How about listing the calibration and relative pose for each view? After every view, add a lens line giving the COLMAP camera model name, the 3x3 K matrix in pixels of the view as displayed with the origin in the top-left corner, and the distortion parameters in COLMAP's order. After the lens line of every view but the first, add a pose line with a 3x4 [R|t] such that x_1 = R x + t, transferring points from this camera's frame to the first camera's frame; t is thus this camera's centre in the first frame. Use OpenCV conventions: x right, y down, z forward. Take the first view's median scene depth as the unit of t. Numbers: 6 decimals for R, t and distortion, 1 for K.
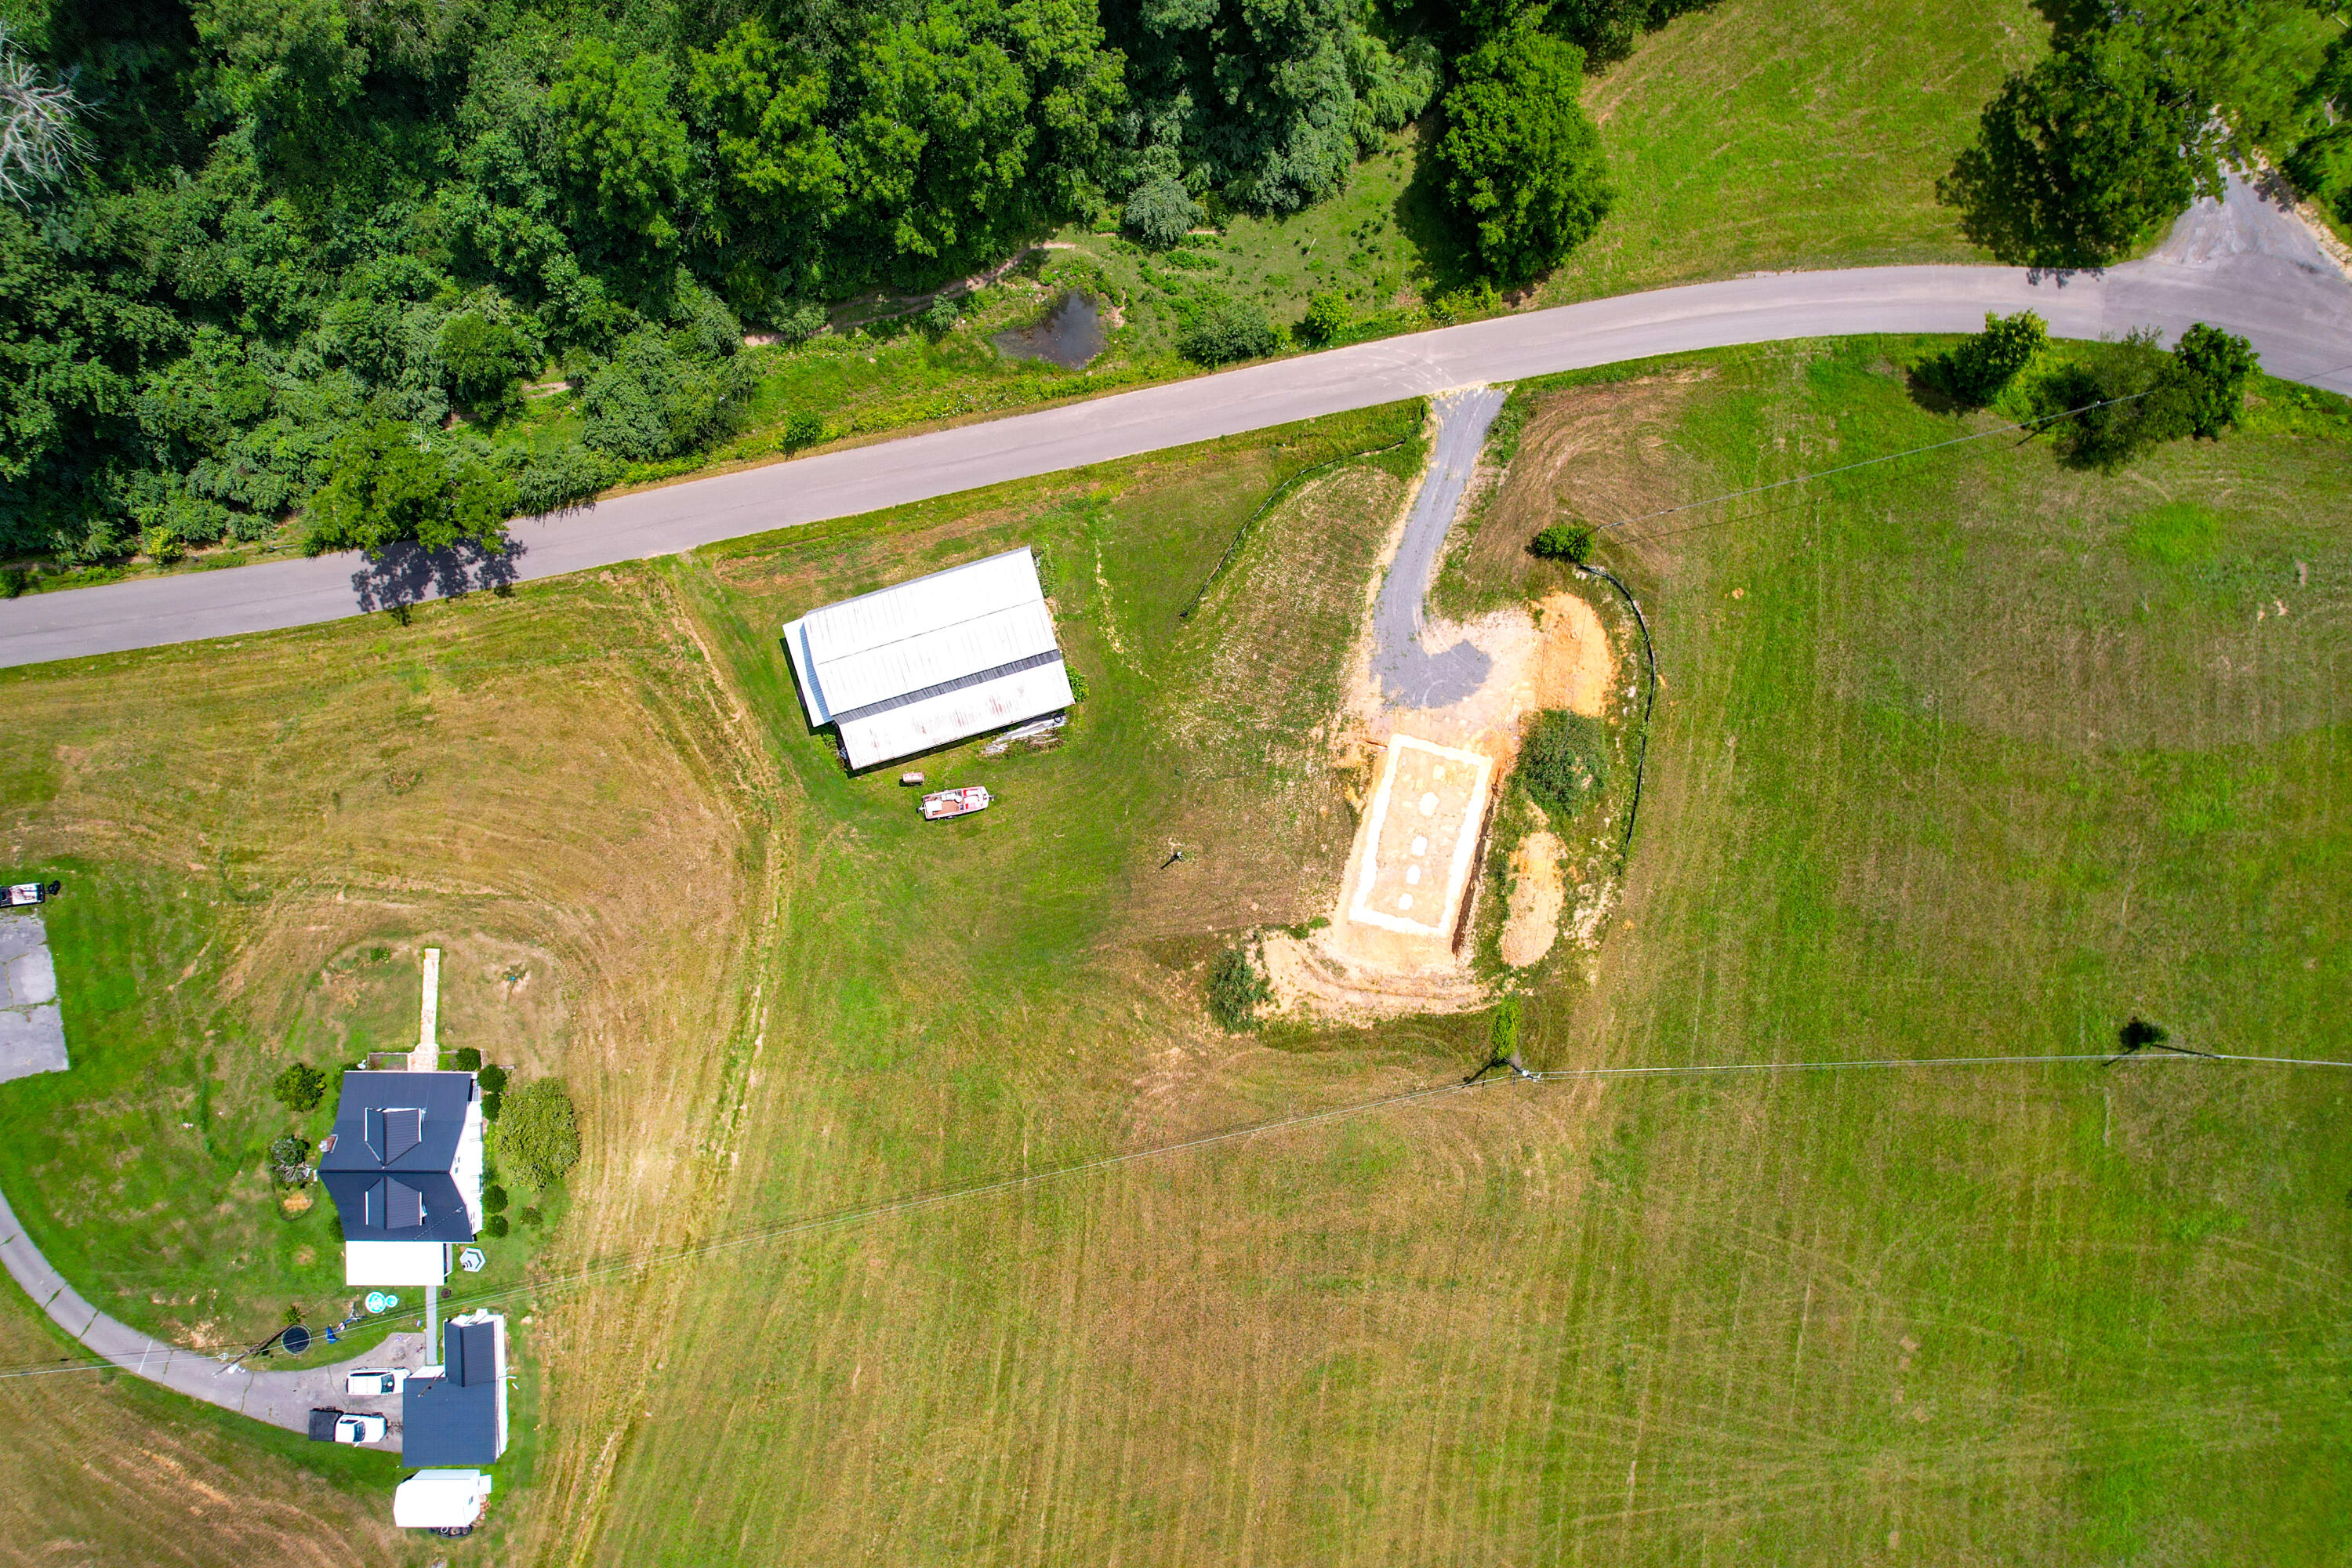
lens RADIAL K [[1505.4, 0, 1179.5], [0, 1505.4, 798.5], [0, 0, 1]] dist [-0.088445, 0.081074]
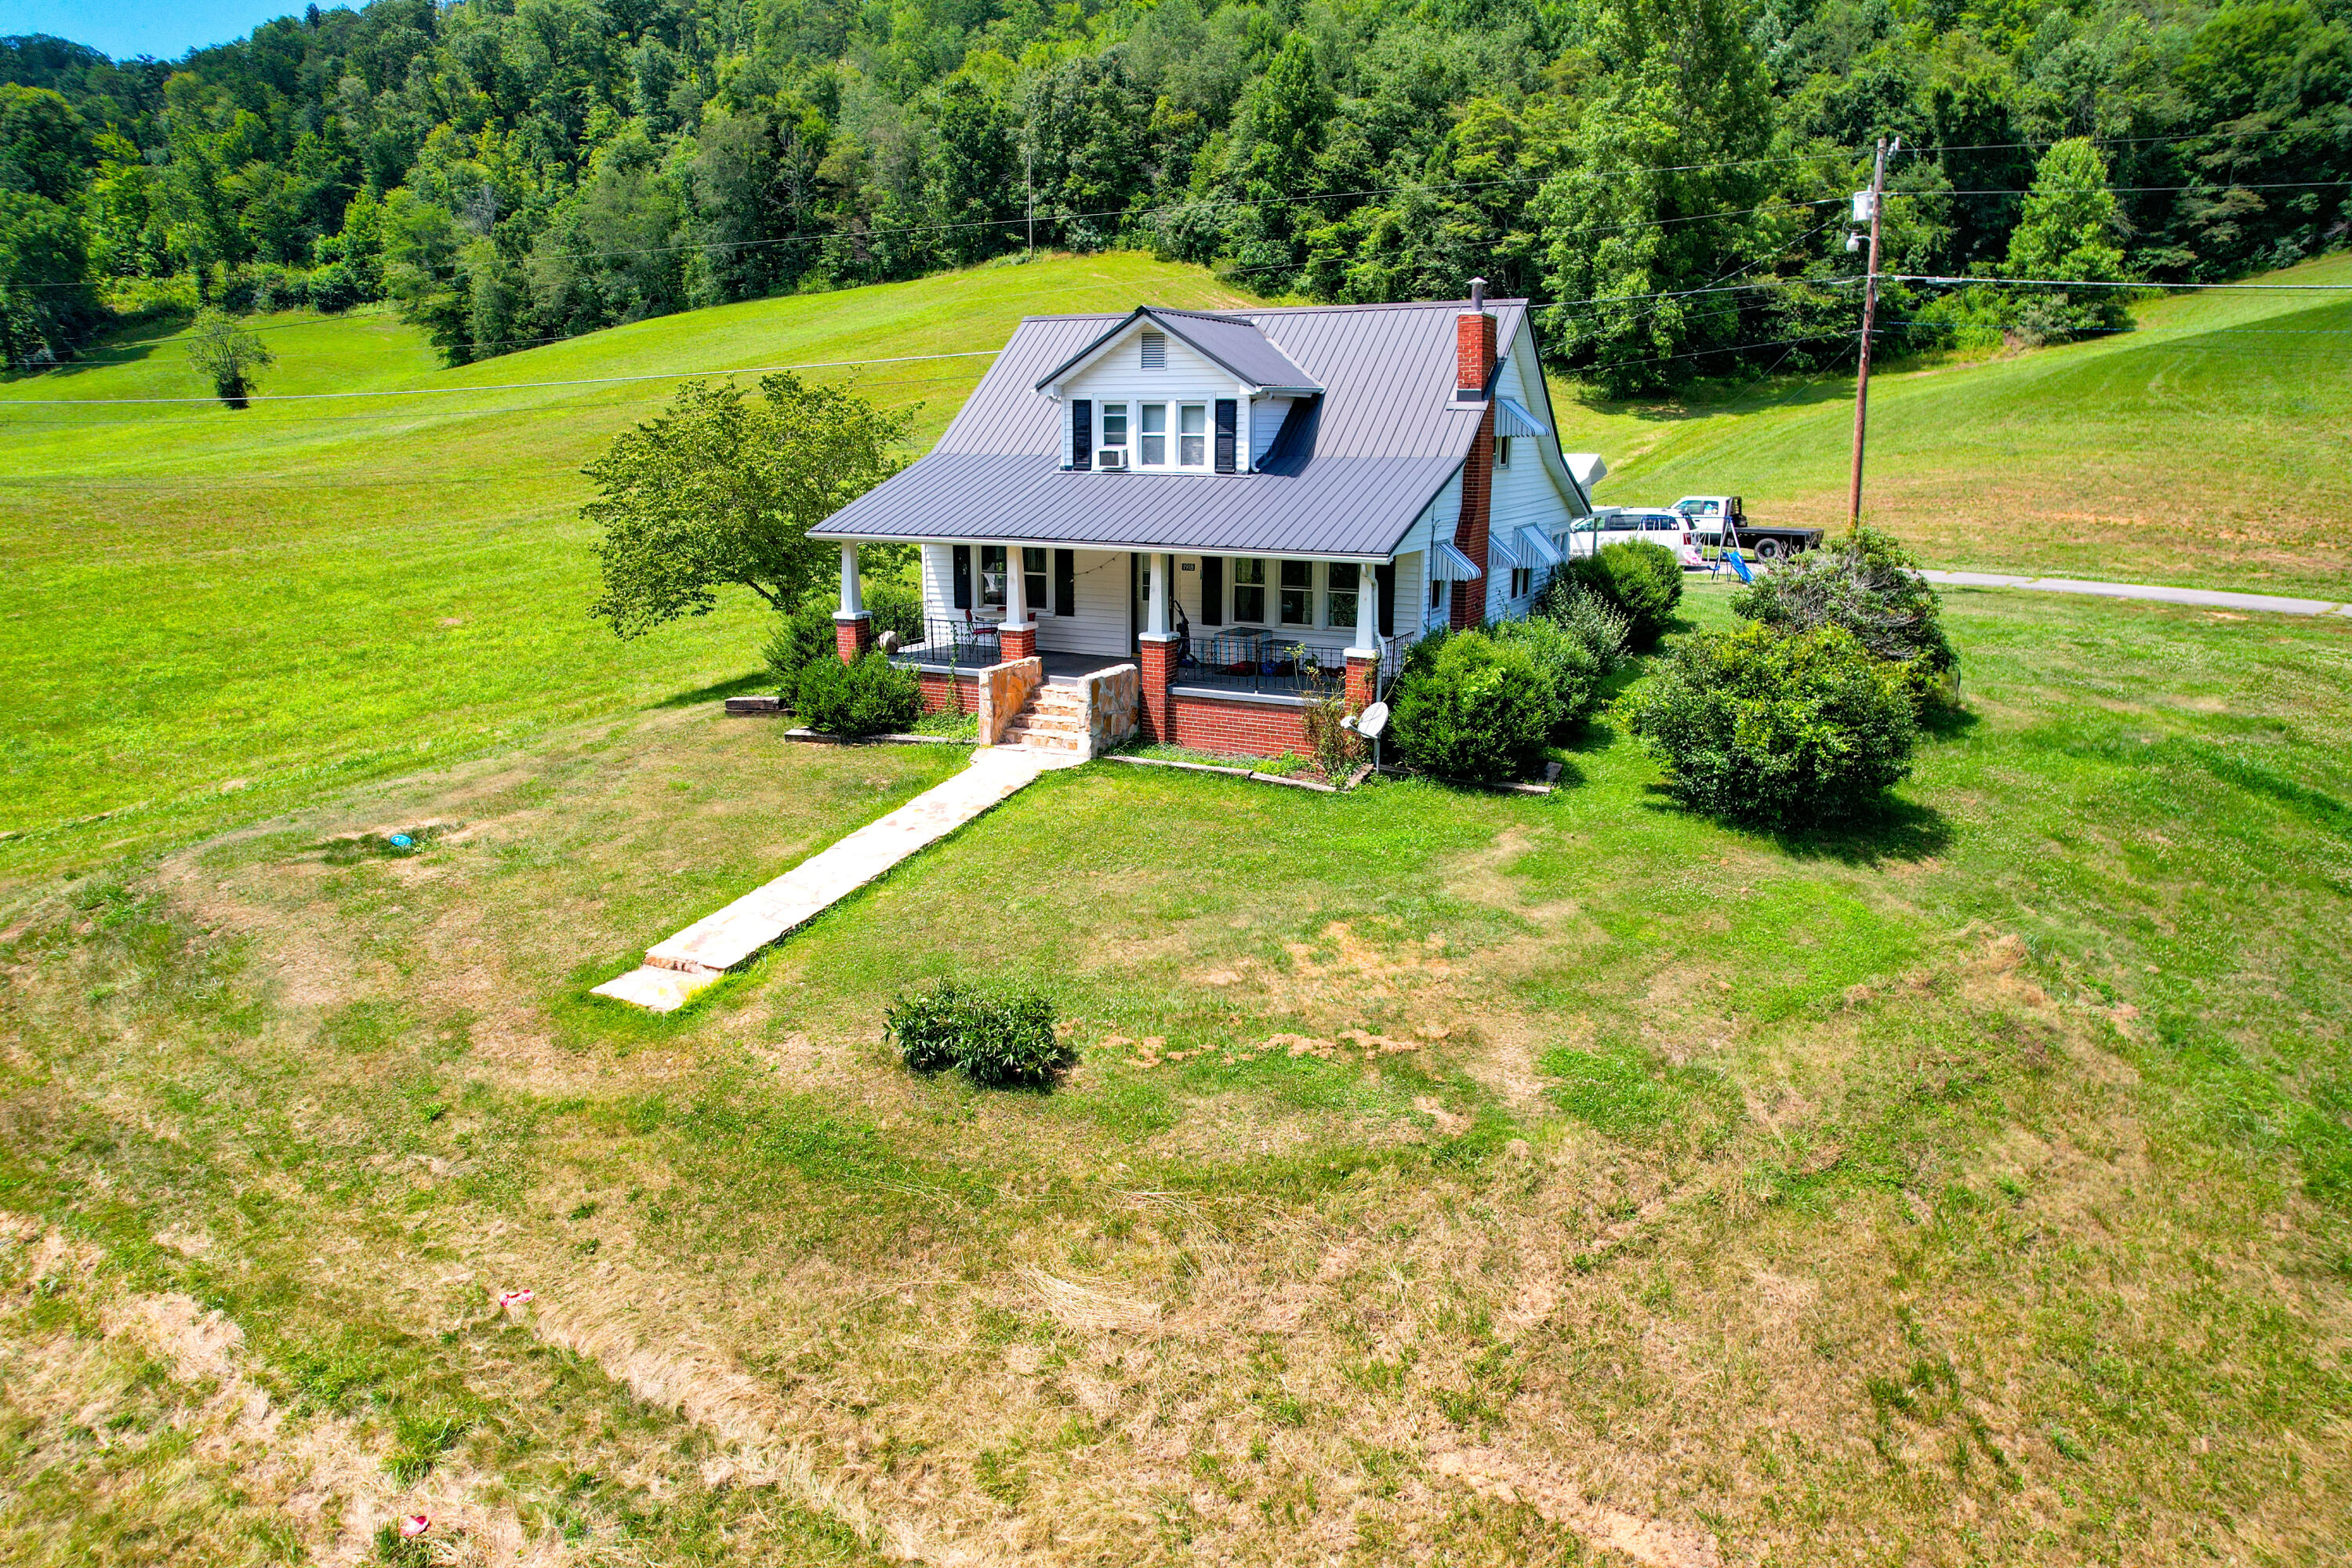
lens RADIAL K [[1505.4, 0, 1179.5], [0, 1505.4, 798.5], [0, 0, 1]] dist [-0.088445, 0.081074]
pose [[-0.894629, -0.114019, 0.432016, -0.601461], [0.446797, -0.221099, 0.866884, 0.013542], [-0.003323, 0.968563, 0.248745, 0.946673]]
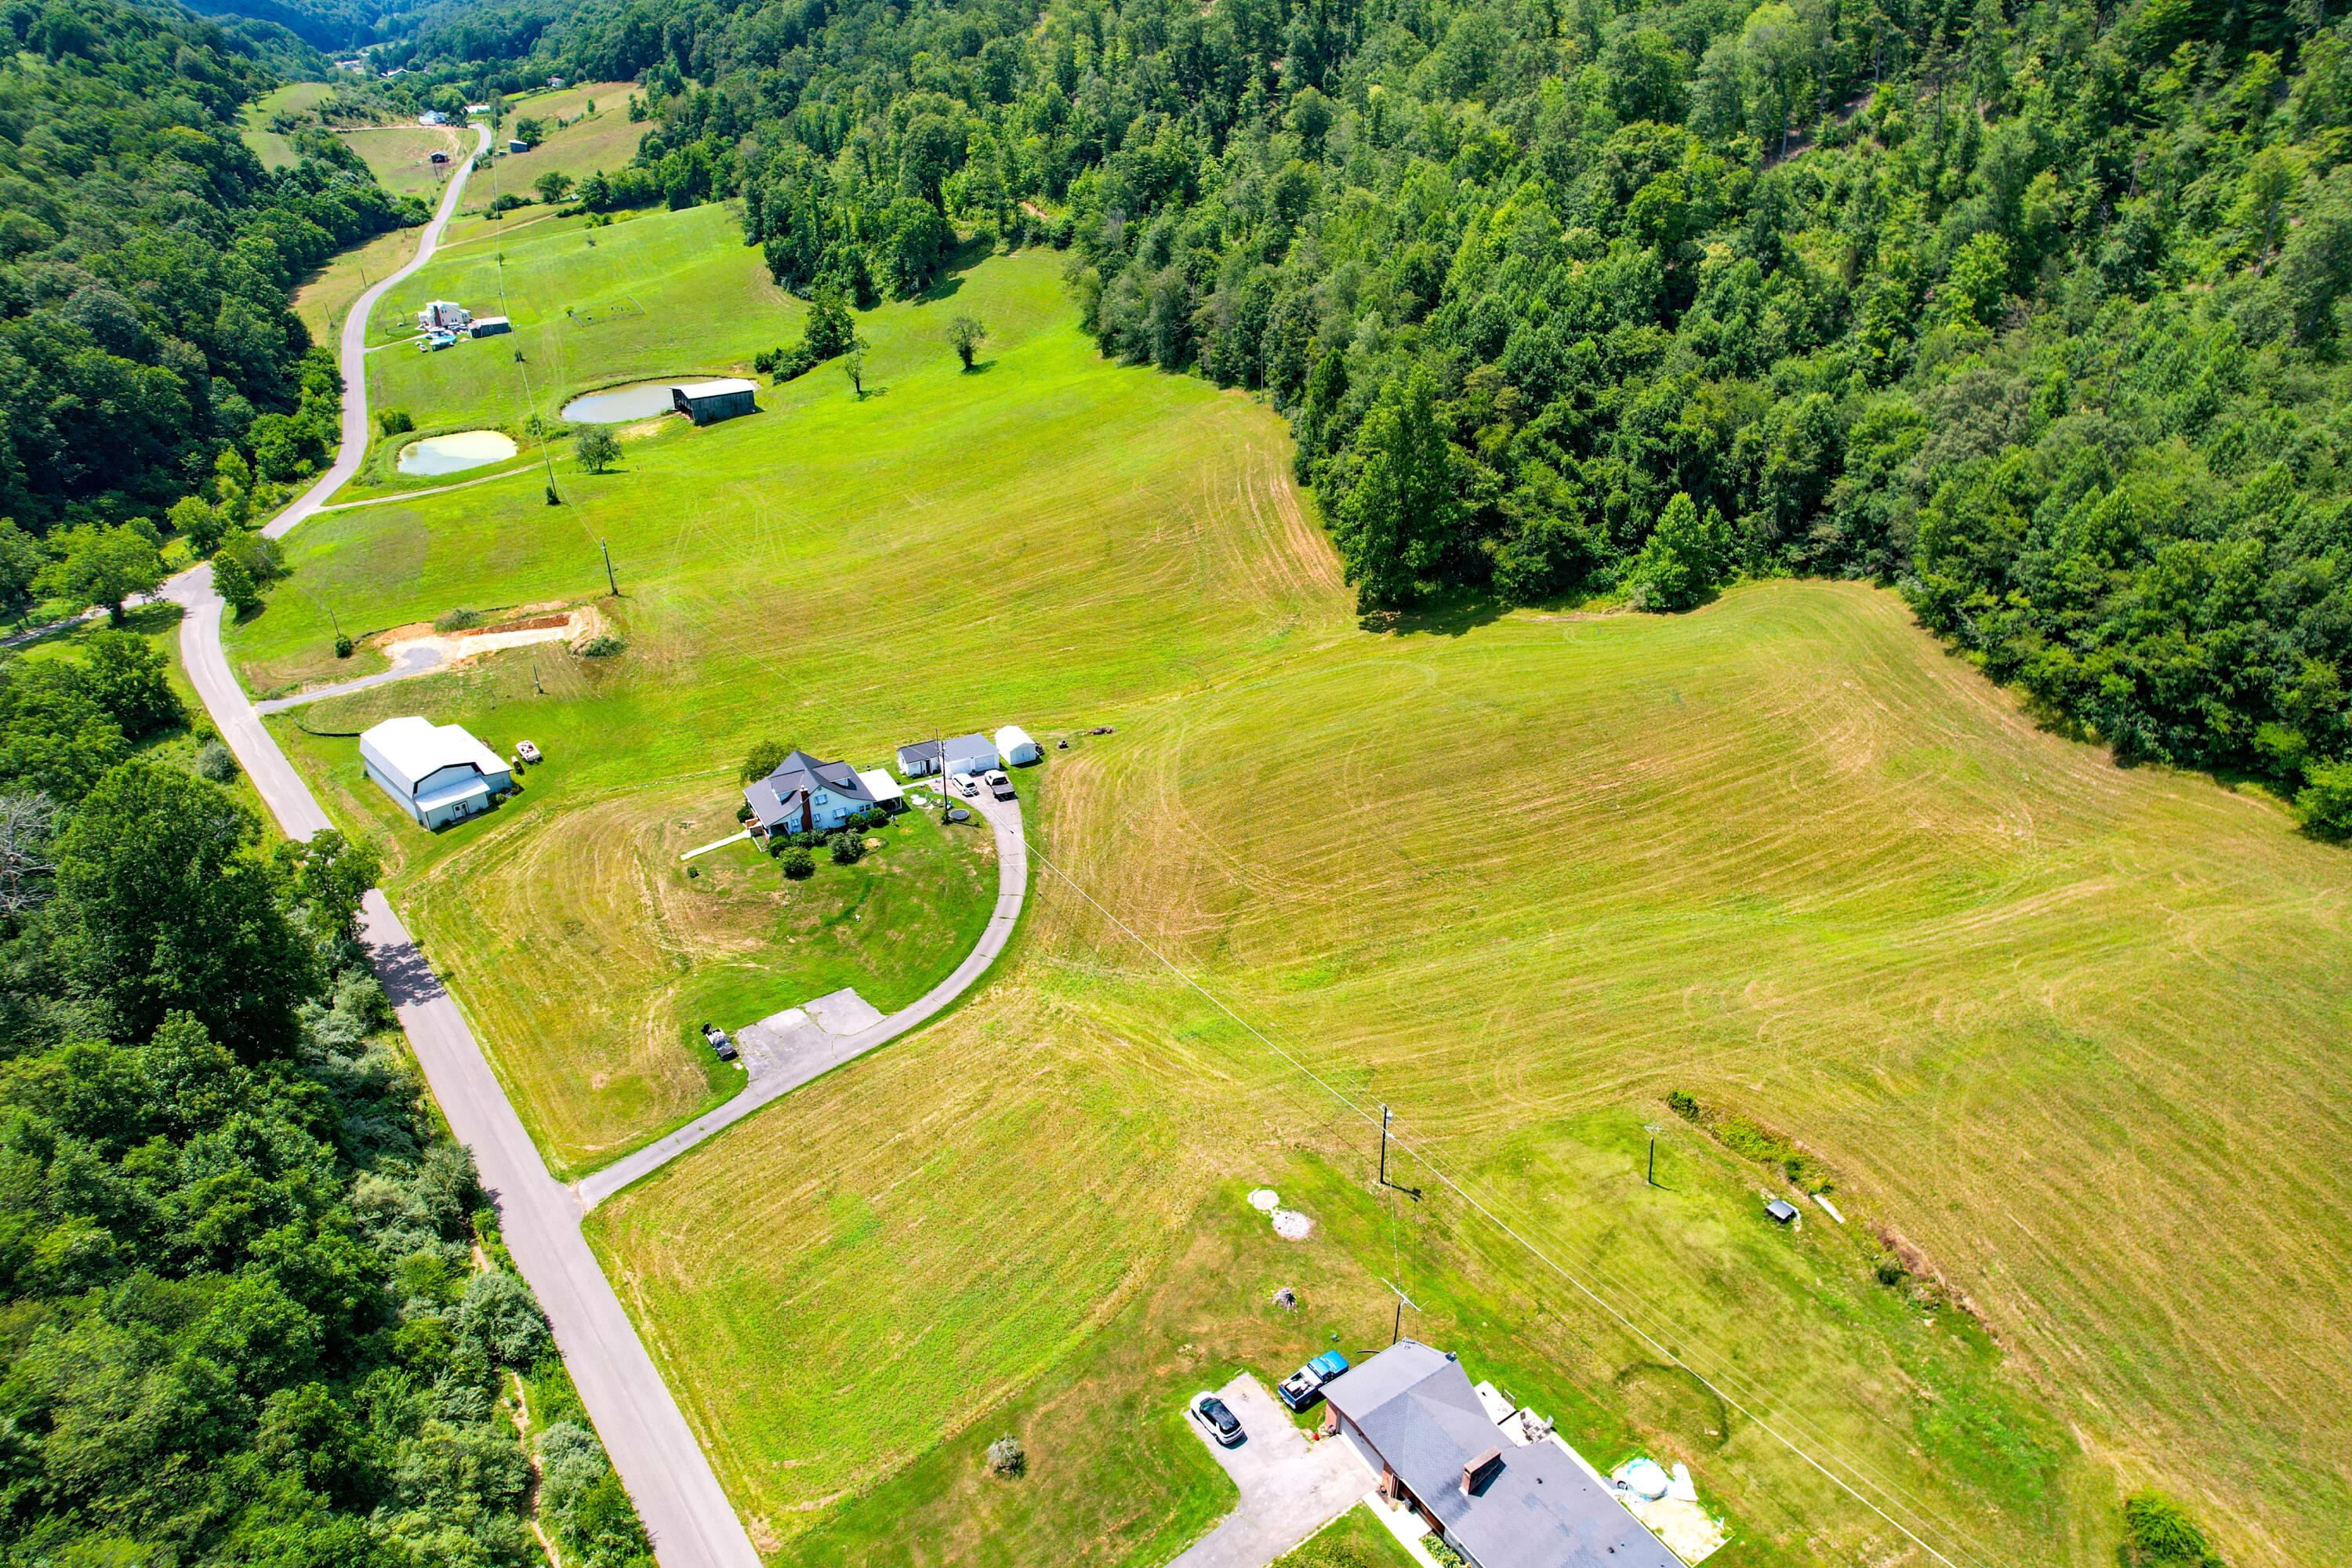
lens RADIAL K [[1505.4, 0, 1179.5], [0, 1505.4, 798.5], [0, 0, 1]] dist [-0.088445, 0.081074]
pose [[-0.480315, -0.432160, 0.763240, -1.822307], [0.877093, -0.238868, 0.416713, -0.064860], [0.002226, 0.869586, 0.493777, 0.229223]]
